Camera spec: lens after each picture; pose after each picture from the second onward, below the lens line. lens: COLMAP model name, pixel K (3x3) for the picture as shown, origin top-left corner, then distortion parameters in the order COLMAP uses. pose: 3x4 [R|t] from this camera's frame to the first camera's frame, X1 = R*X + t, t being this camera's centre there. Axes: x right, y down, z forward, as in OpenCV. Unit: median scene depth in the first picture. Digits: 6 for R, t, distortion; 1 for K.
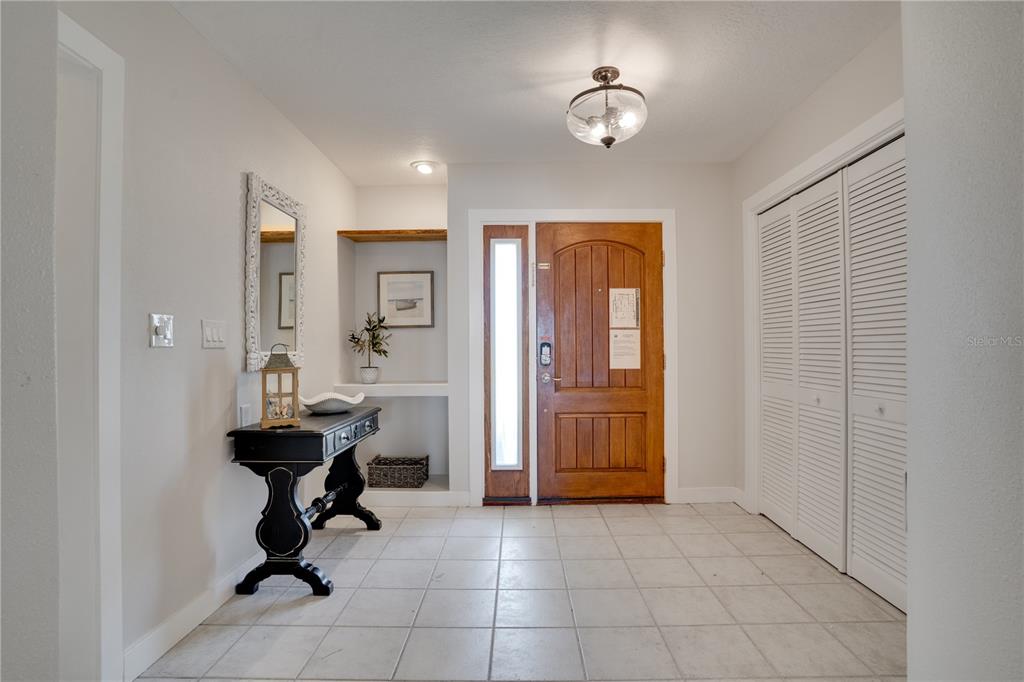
lens RADIAL K [[504.2, 0, 509.1], [0, 504.2, 344.9], [0, 0, 1]] dist [-0.032538, 0.004747]
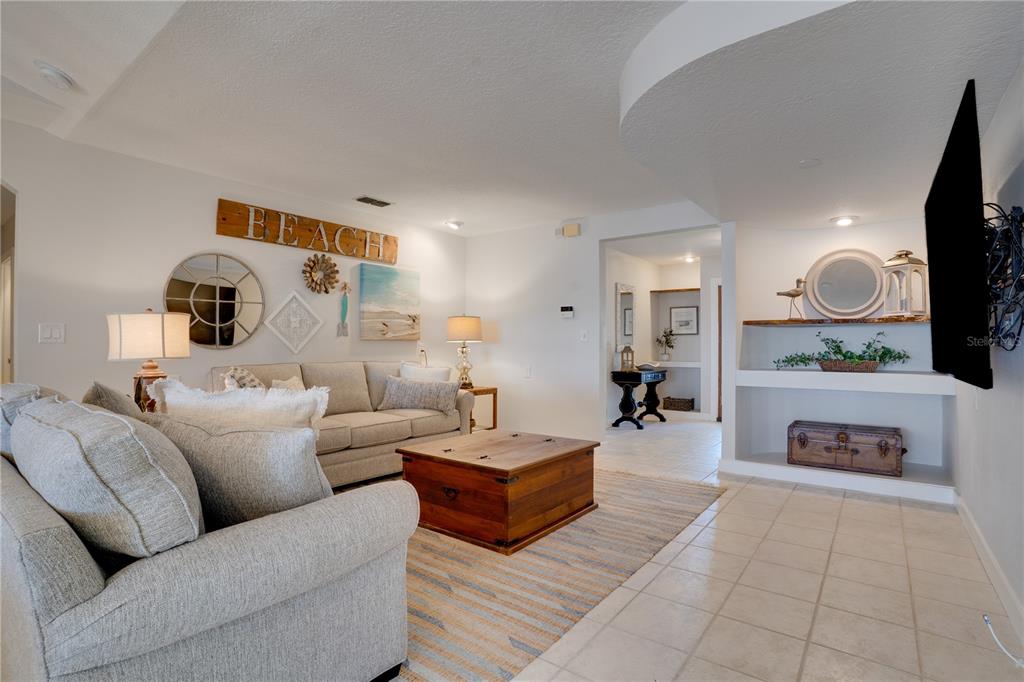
lens RADIAL K [[504.2, 0, 508.2], [0, 504.2, 341.5], [0, 0, 1]] dist [-0.032538, 0.004747]
pose [[0.804459, 0.008125, -0.593953, 0.548024], [-0.007193, 0.999966, 0.003936, -0.013108], [0.593965, 0.001106, 0.804490, -1.342669]]
